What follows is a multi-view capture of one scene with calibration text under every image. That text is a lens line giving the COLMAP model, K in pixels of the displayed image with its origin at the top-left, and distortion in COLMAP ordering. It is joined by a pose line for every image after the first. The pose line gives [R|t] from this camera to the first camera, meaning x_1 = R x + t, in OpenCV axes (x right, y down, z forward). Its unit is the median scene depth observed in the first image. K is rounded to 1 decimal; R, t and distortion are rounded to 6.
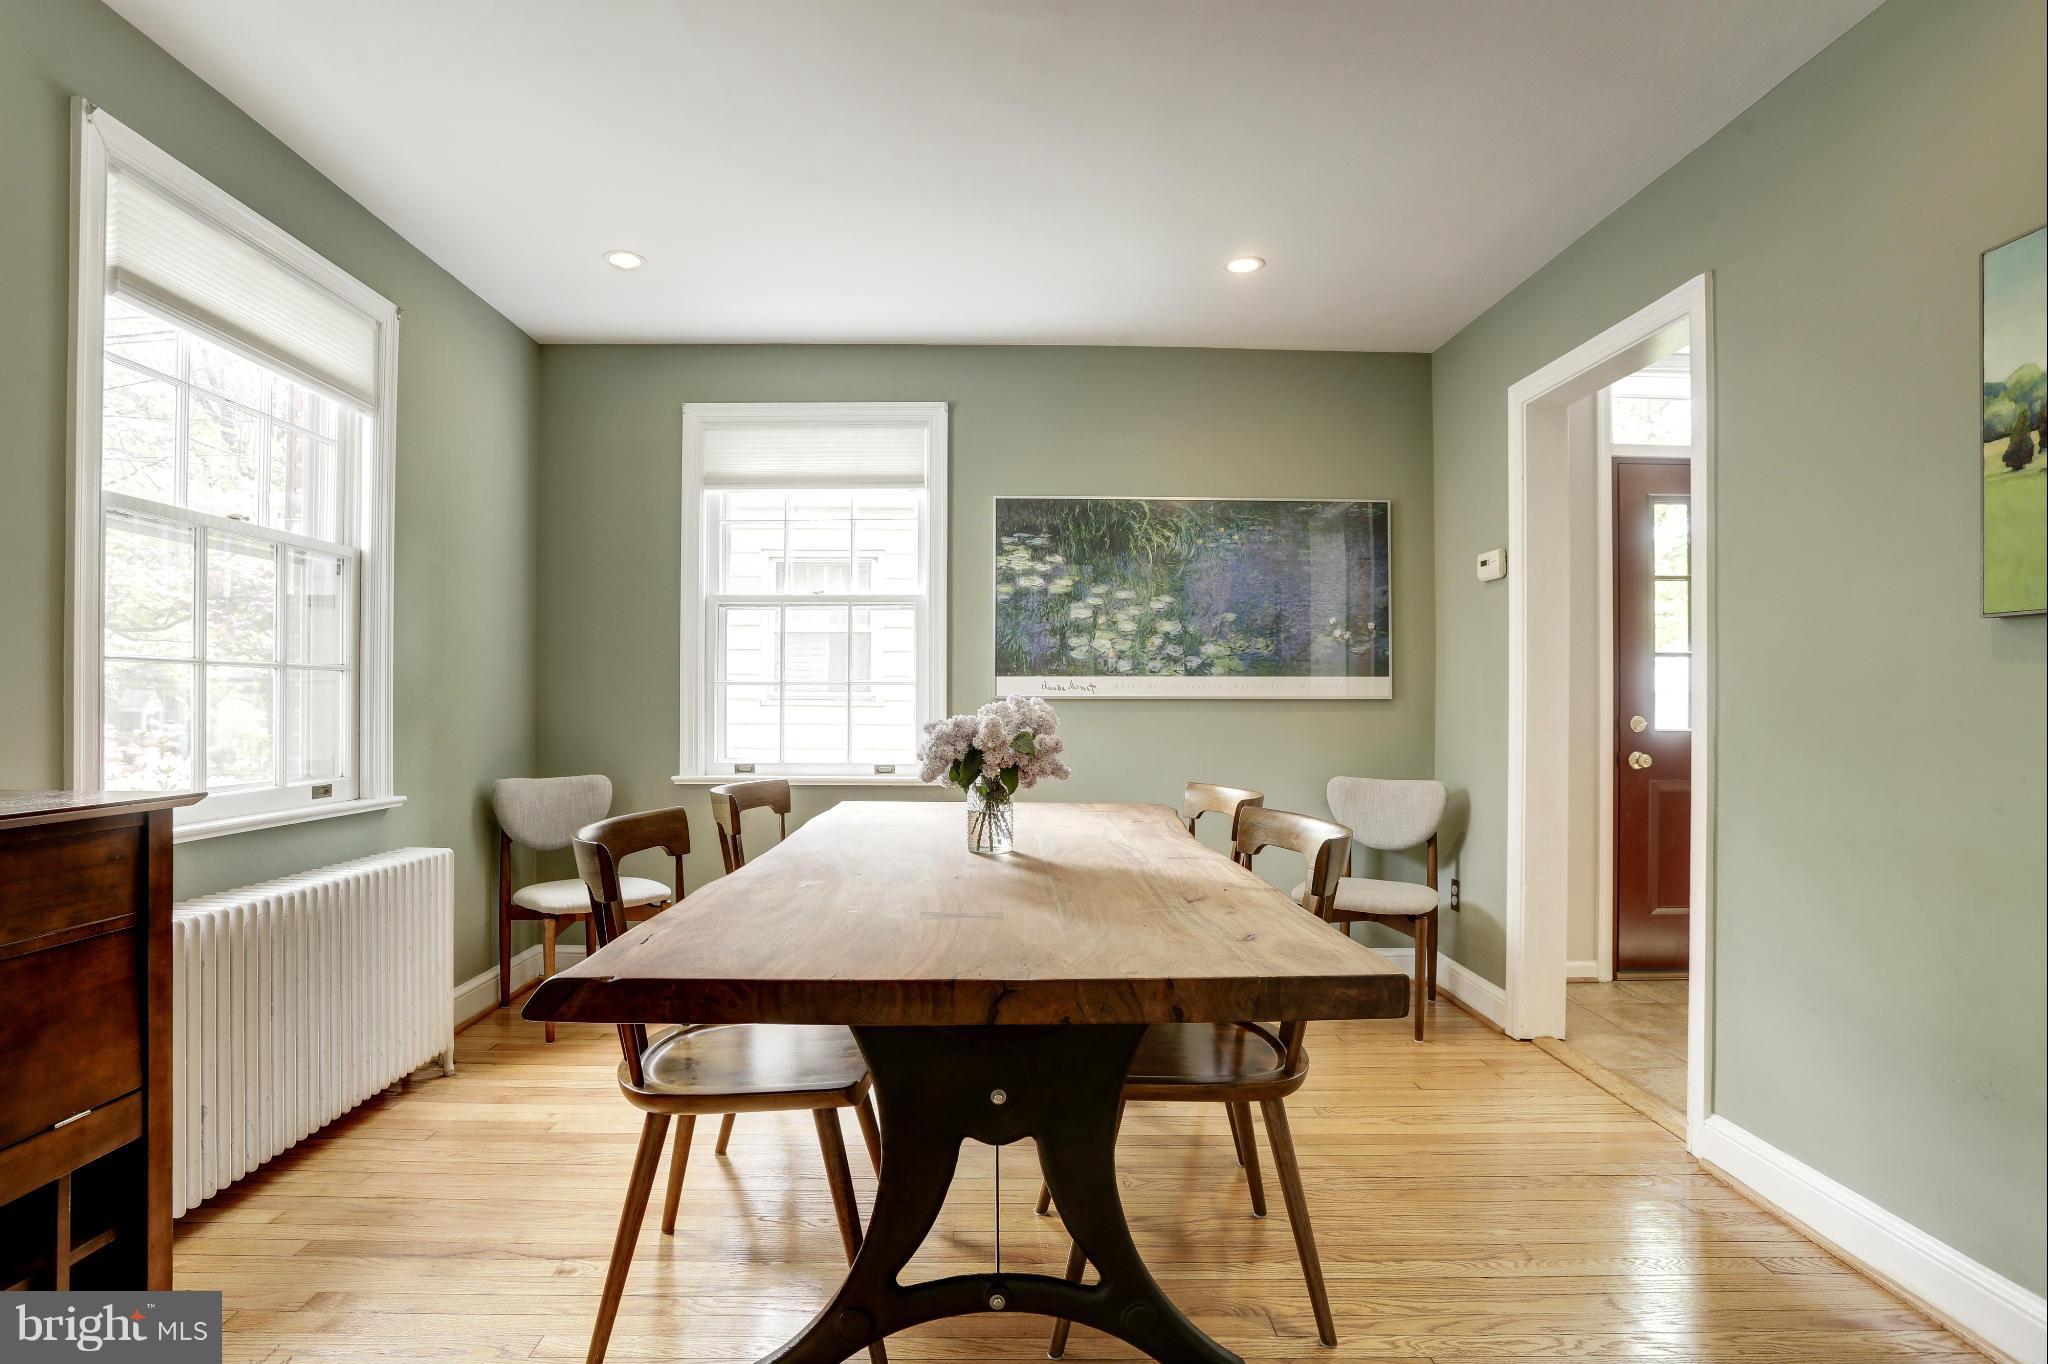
lens RADIAL K [[1011.4, 0, 1020.6], [0, 1011.4, 692.9], [0, 0, 1]] dist [-0.025343, 0.004499]
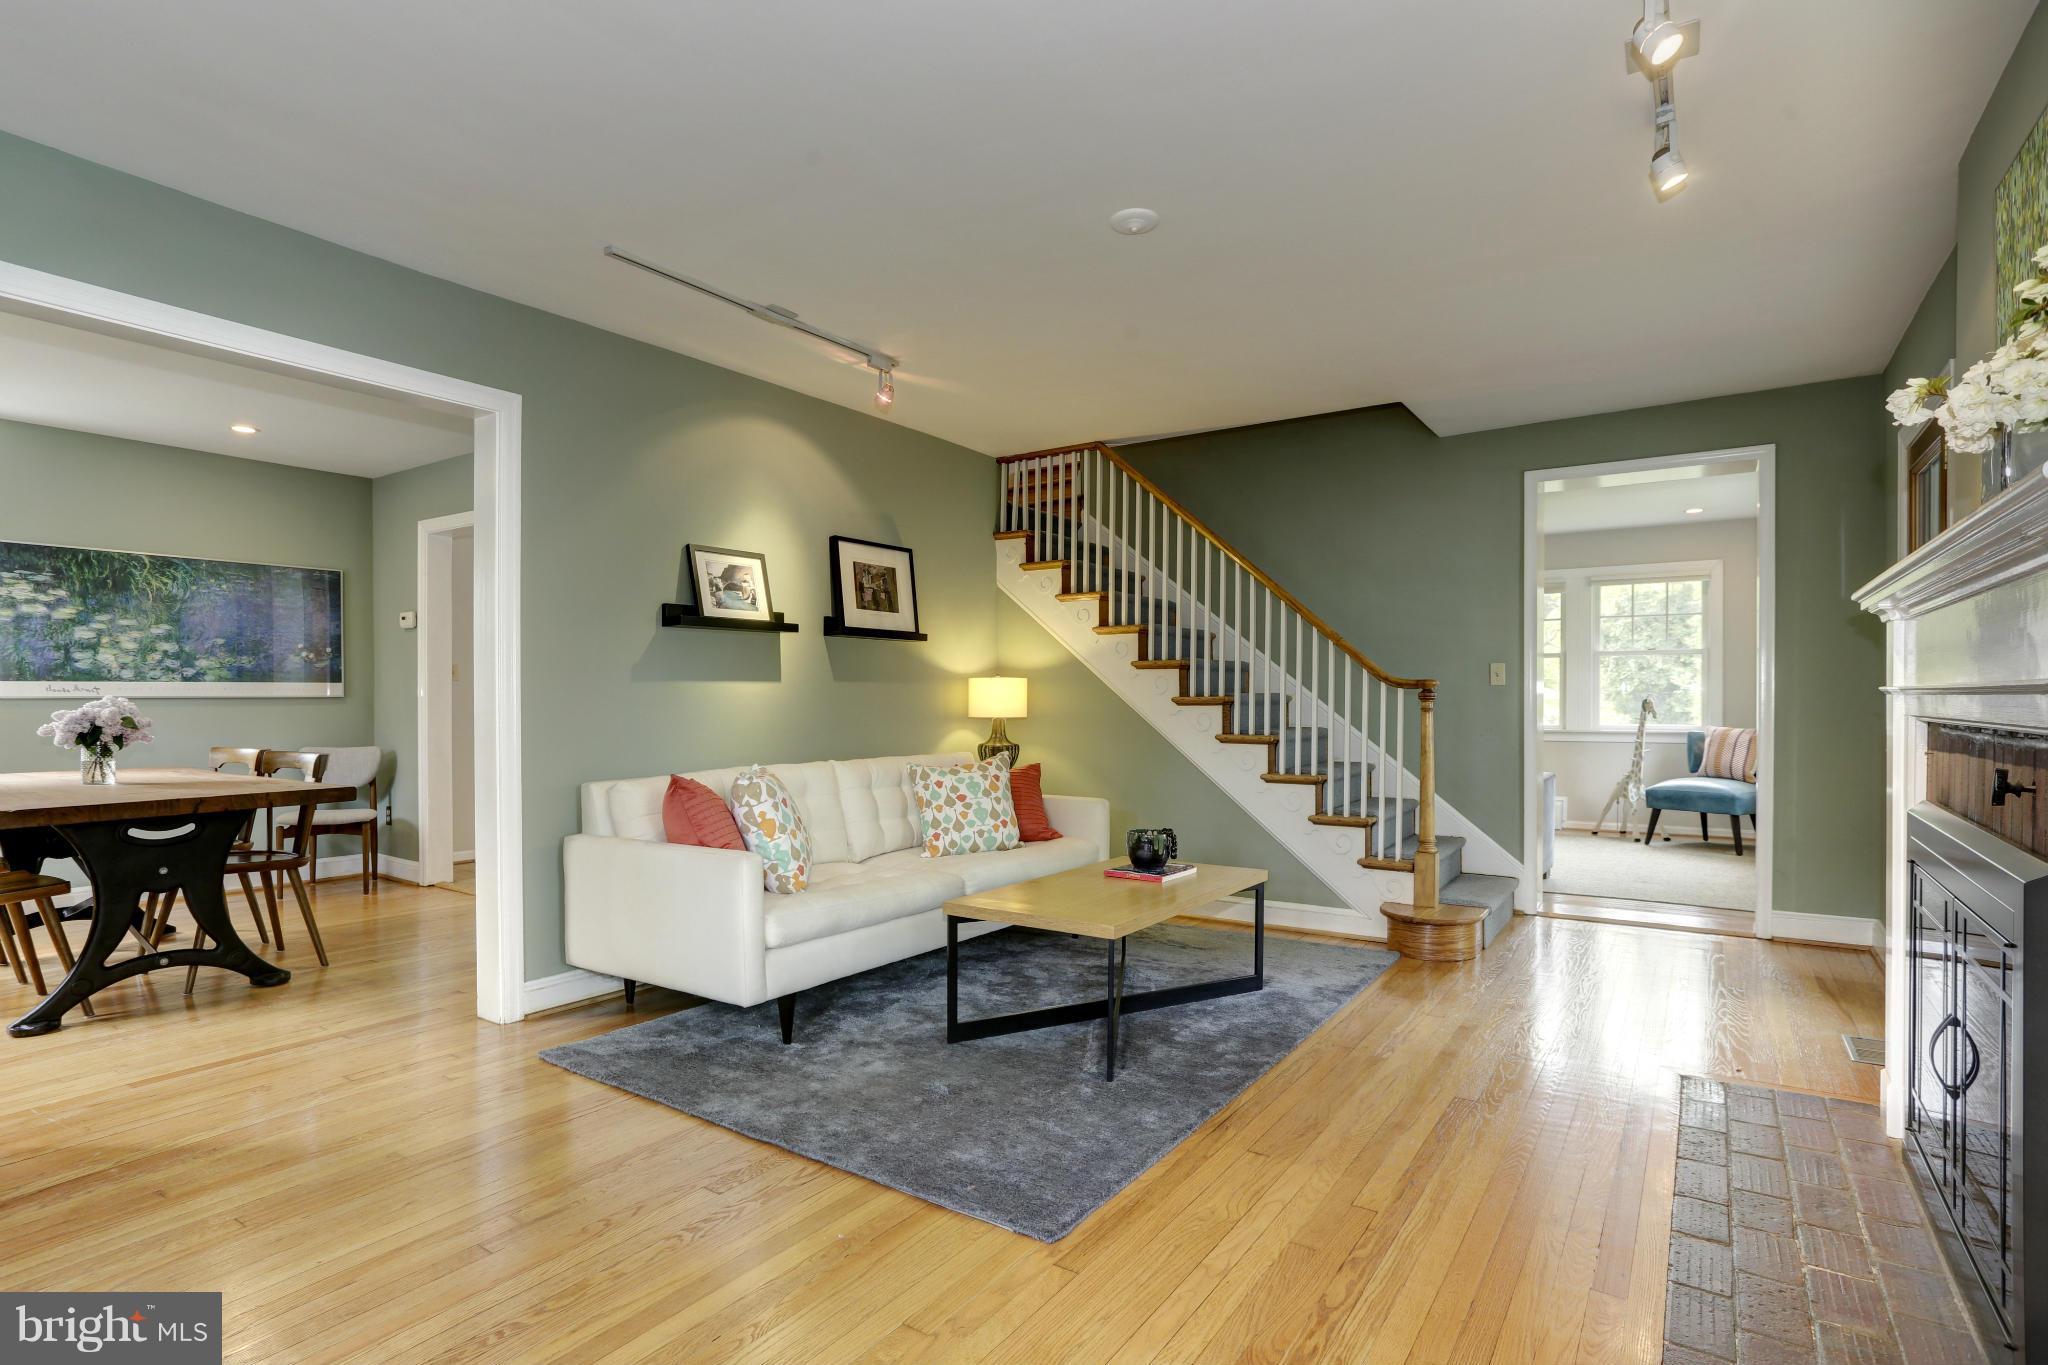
lens RADIAL K [[1011.4, 0, 1028.0], [0, 1011.4, 701.0], [0, 0, 1]] dist [-0.025343, 0.004499]
pose [[0.574010, -0.010789, 0.818777, -0.300507], [0.000972, 0.999921, 0.012494, -0.006024], [-0.818848, -0.006376, 0.573976, -0.778121]]
